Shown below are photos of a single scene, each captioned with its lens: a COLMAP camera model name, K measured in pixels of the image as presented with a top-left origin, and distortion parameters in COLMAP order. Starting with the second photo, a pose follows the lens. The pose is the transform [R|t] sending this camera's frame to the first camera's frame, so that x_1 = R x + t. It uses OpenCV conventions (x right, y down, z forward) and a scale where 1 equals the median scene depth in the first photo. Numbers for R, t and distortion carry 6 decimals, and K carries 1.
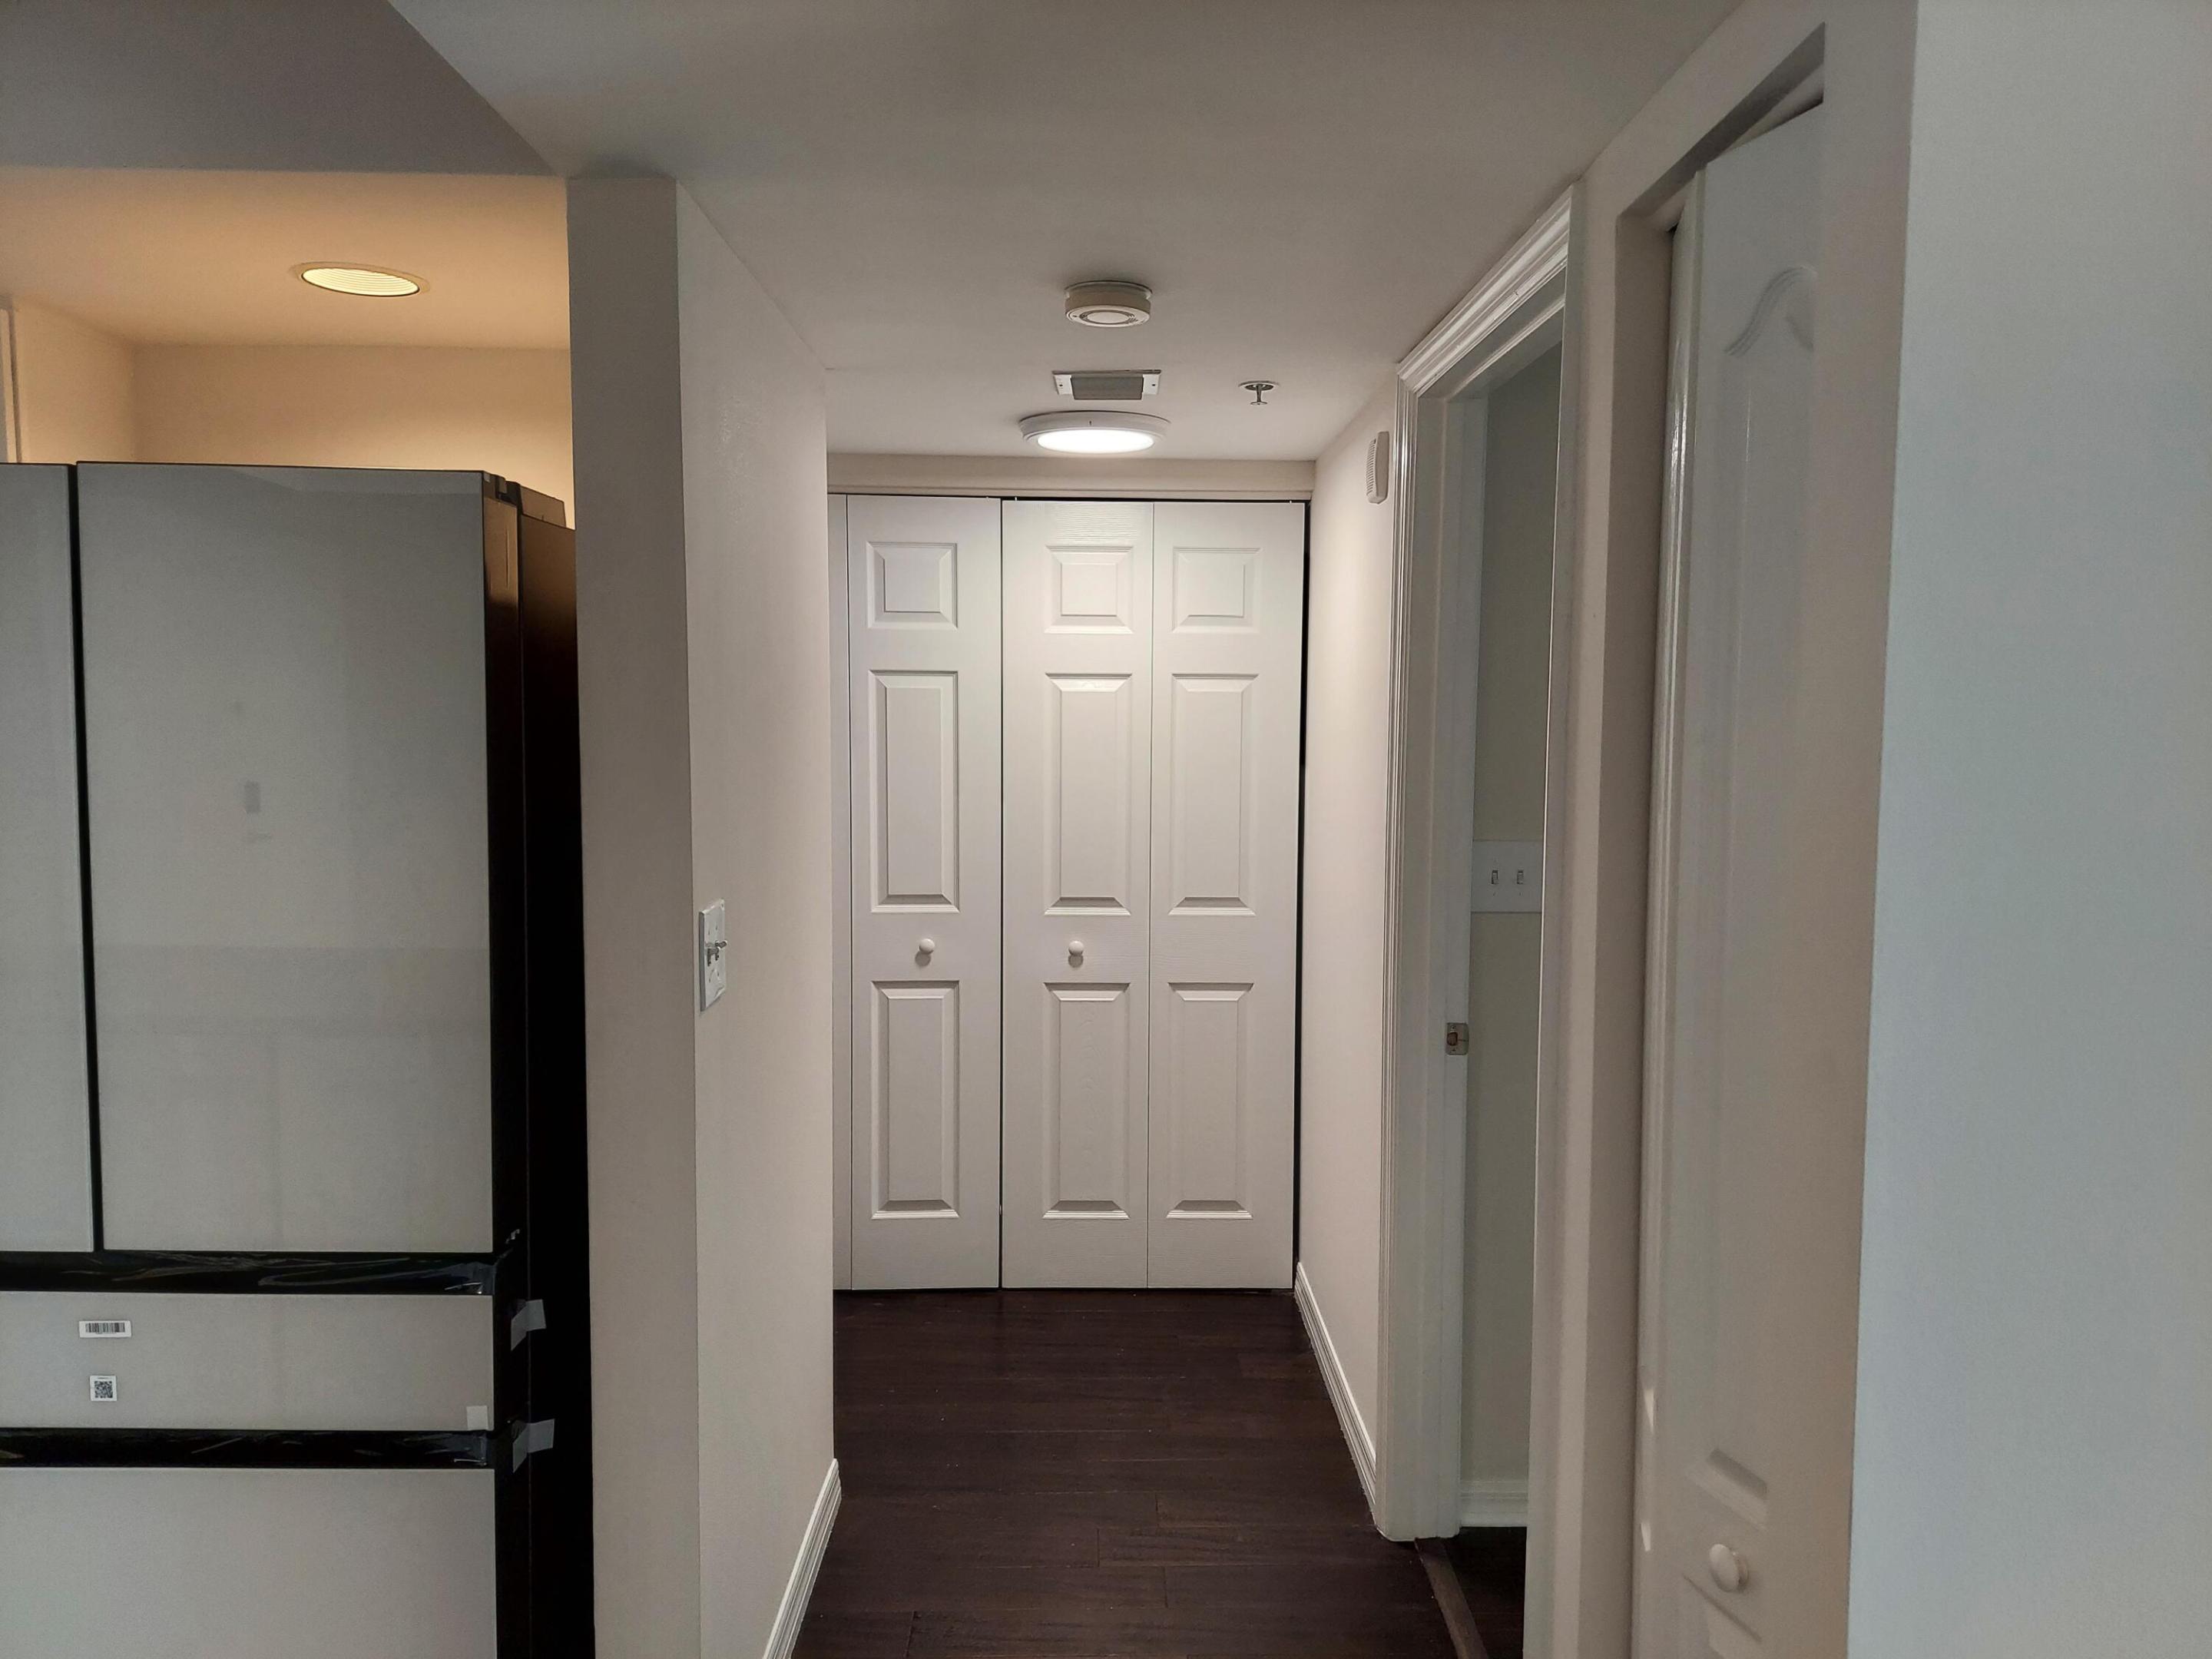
lens RADIAL K [[1561.8, 0, 1113.4], [0, 1561.8, 835.7], [0, 0, 1]] dist [0.121880, -0.152938]
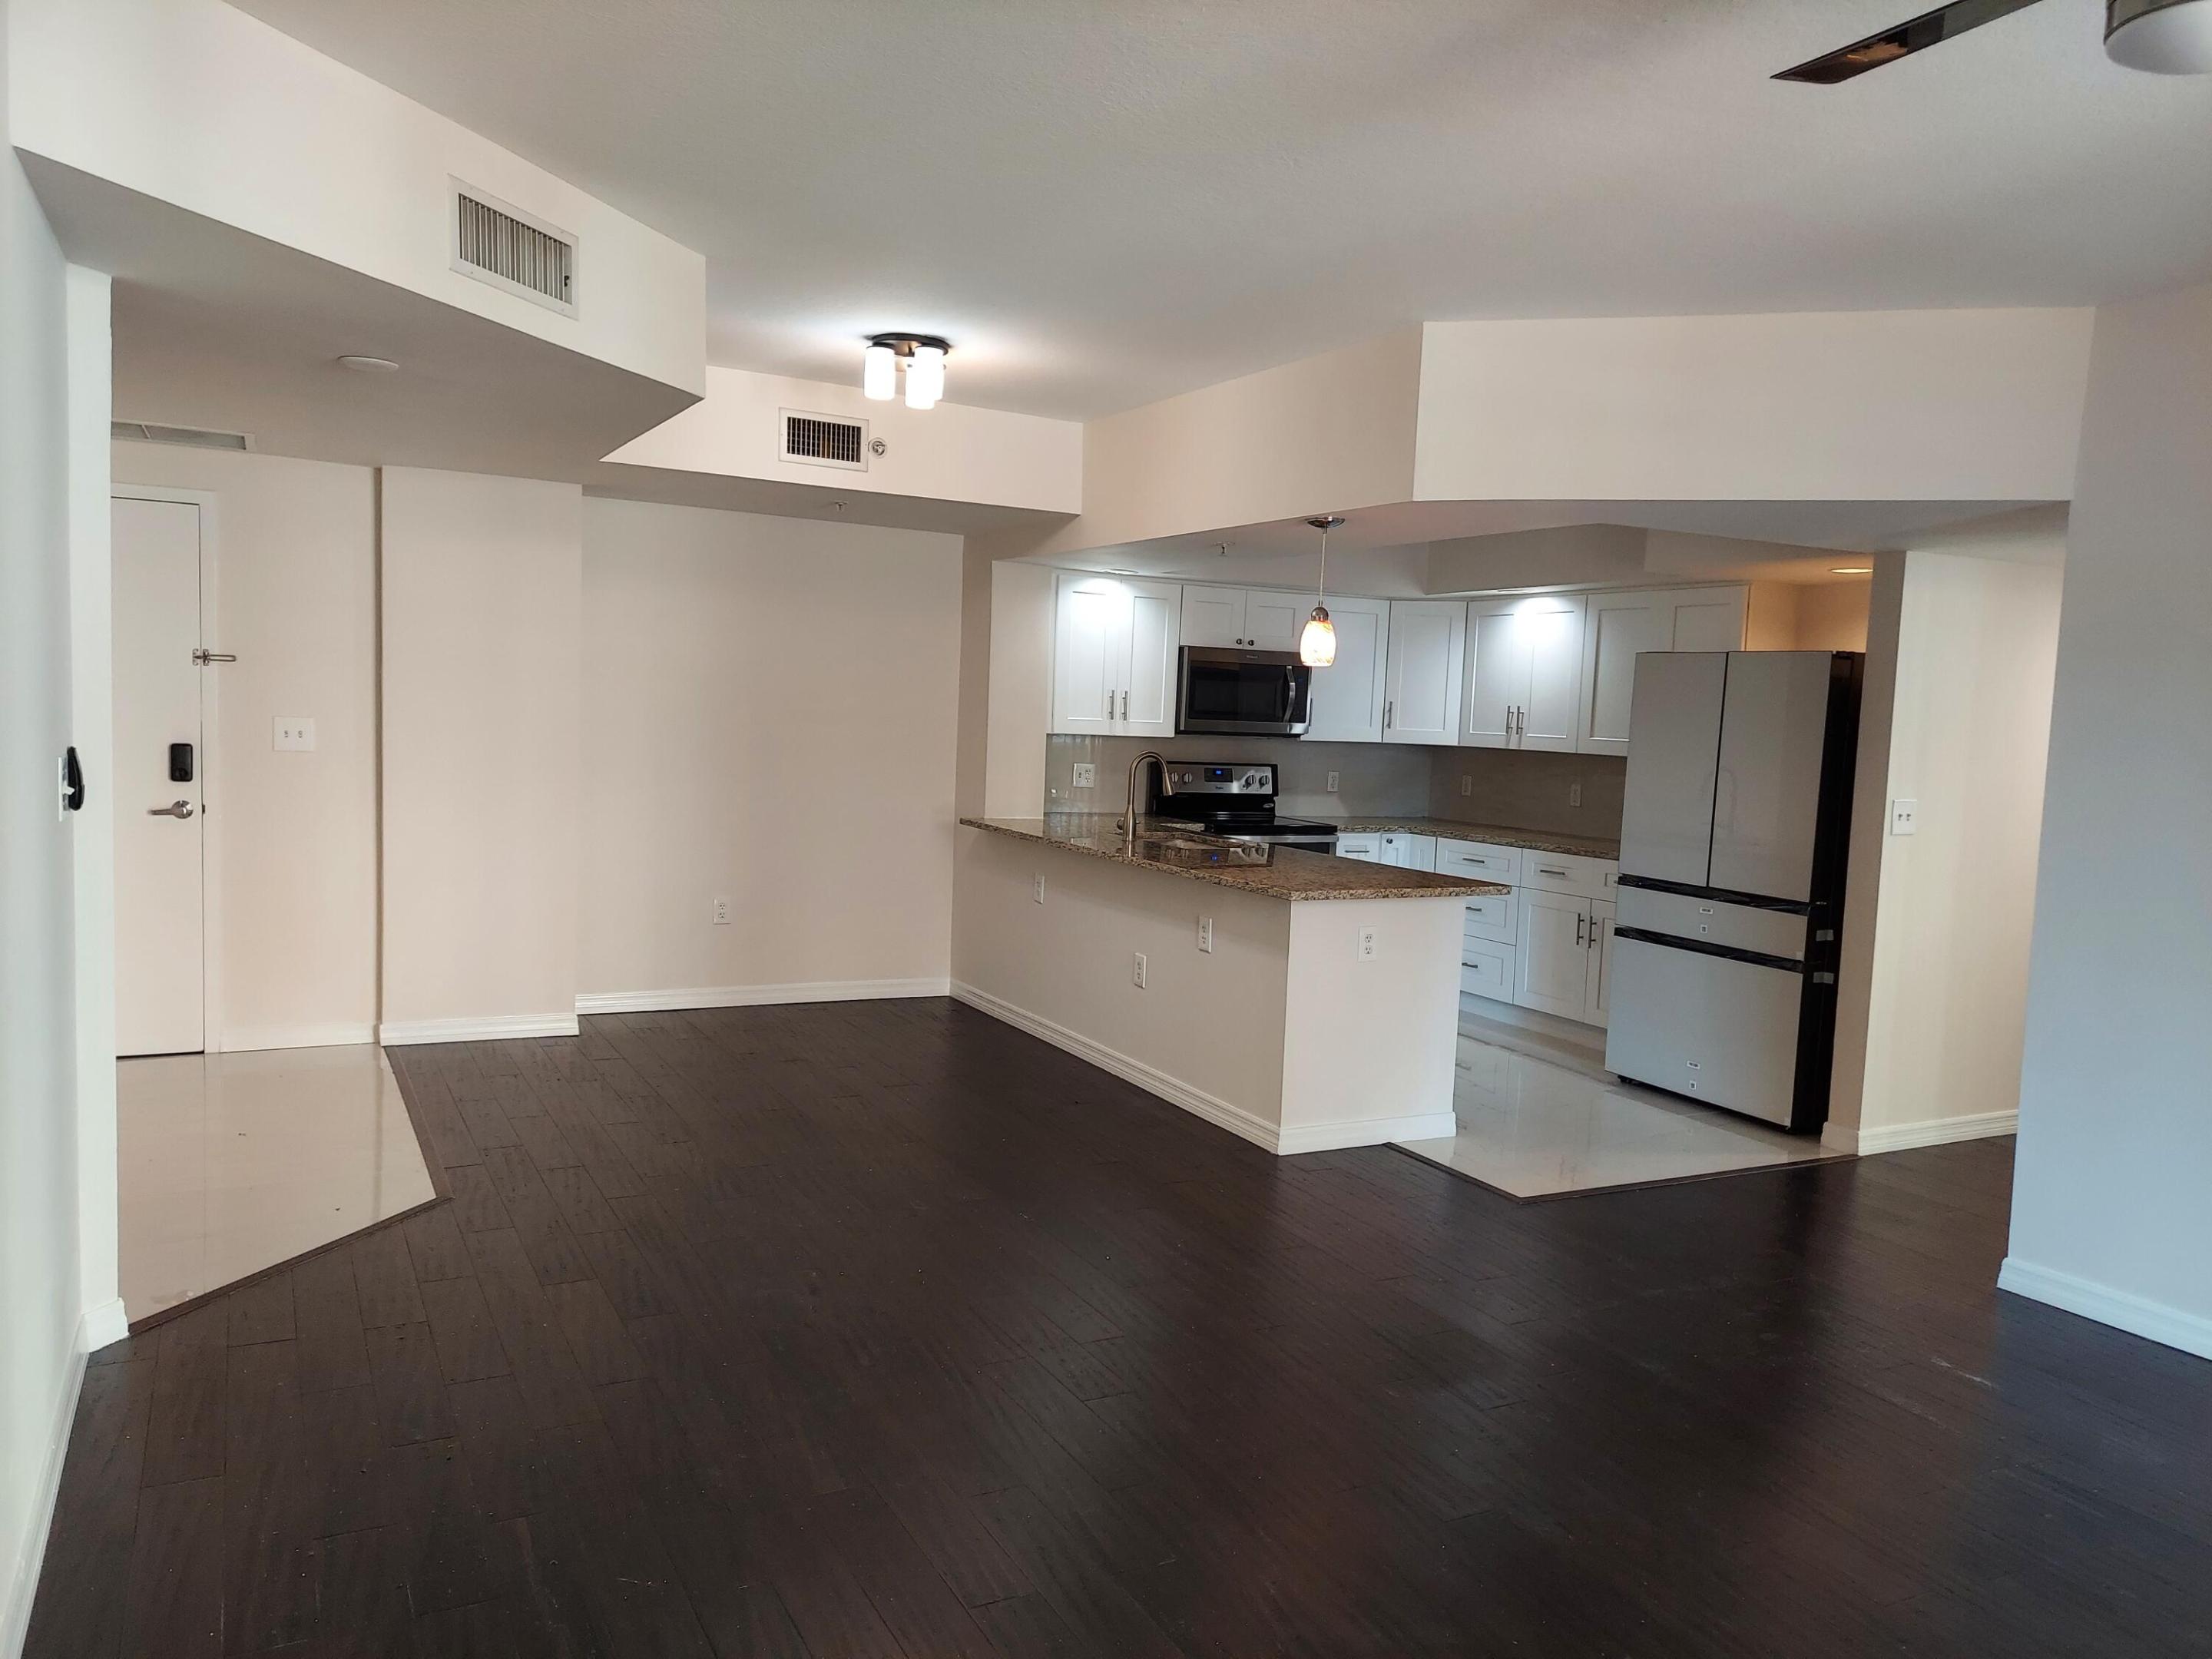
lens RADIAL K [[1561.8, 0, 1113.4], [0, 1561.8, 835.7], [0, 0, 1]] dist [0.121880, -0.152938]
pose [[0.453786, 0.092317, -0.886316, 1.689554], [-0.111736, 0.992664, 0.046186, 0.141287], [0.884078, 0.078075, 0.460772, -1.589145]]
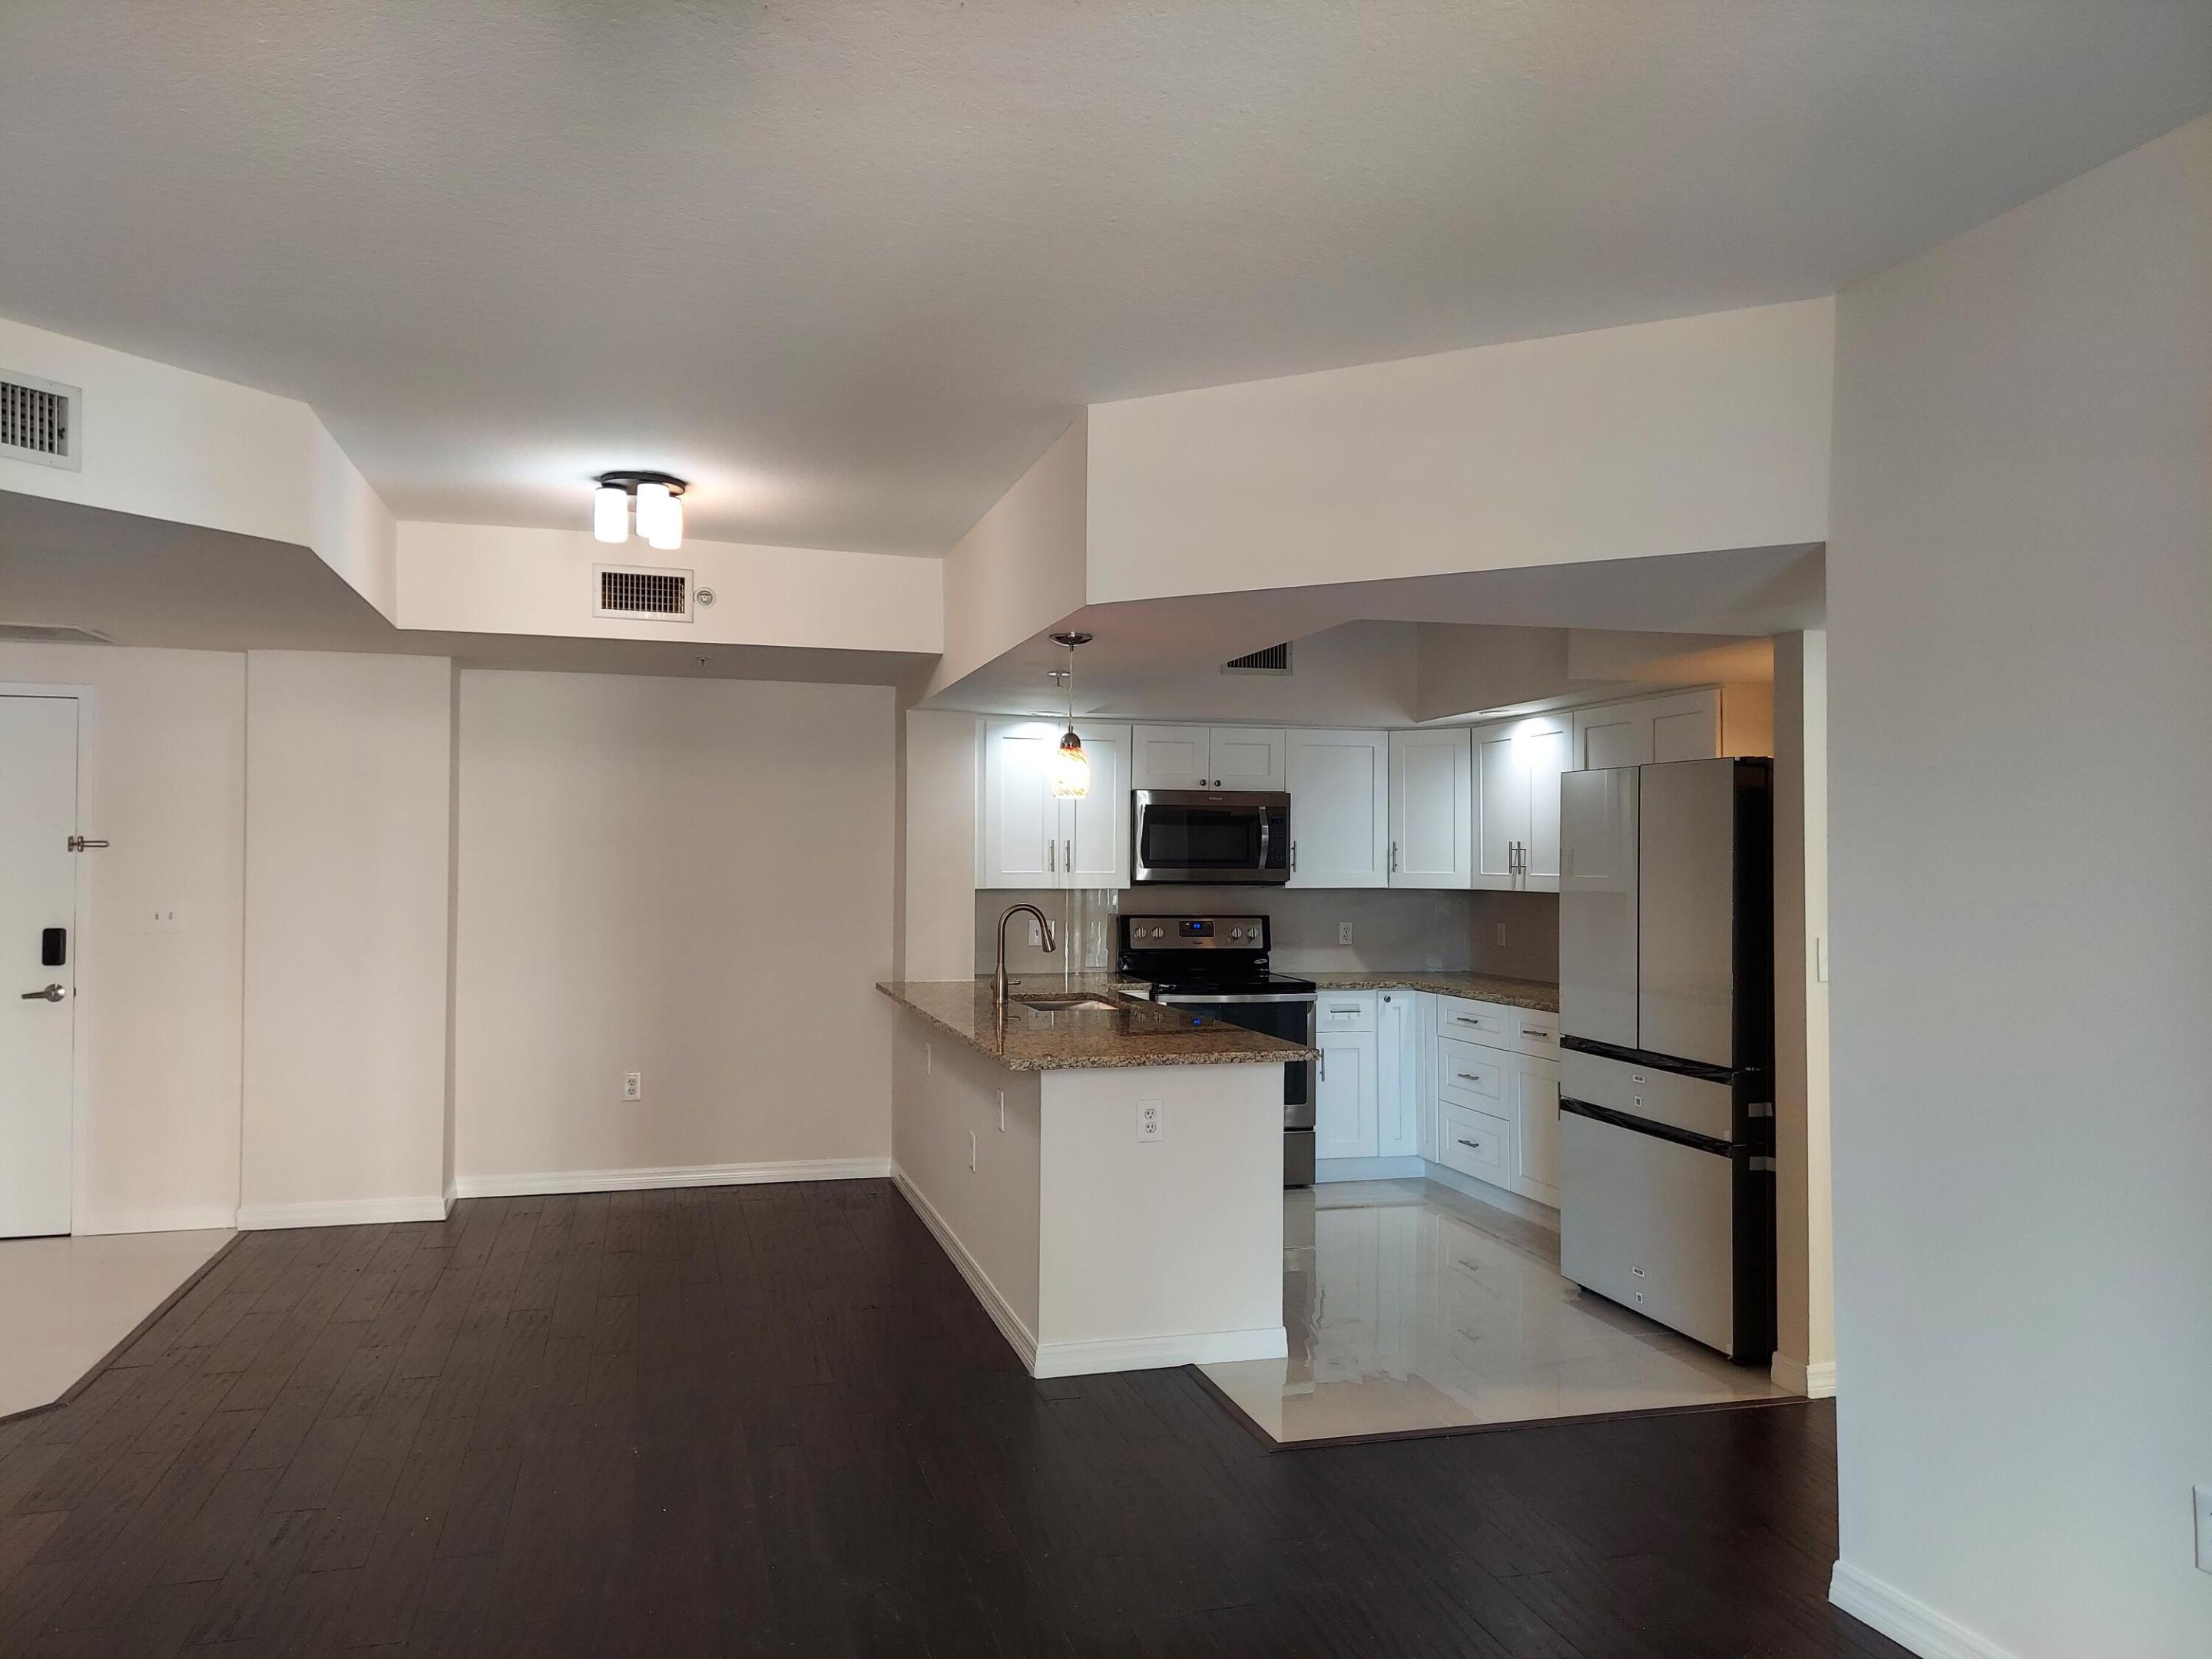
lens RADIAL K [[1561.8, 0, 1113.4], [0, 1561.8, 835.7], [0, 0, 1]] dist [0.121880, -0.152938]
pose [[0.258715, -0.015994, -0.965821, 1.726011], [-0.081536, 0.995933, -0.038334, 0.075426], [0.962506, 0.088667, 0.256359, -0.574544]]
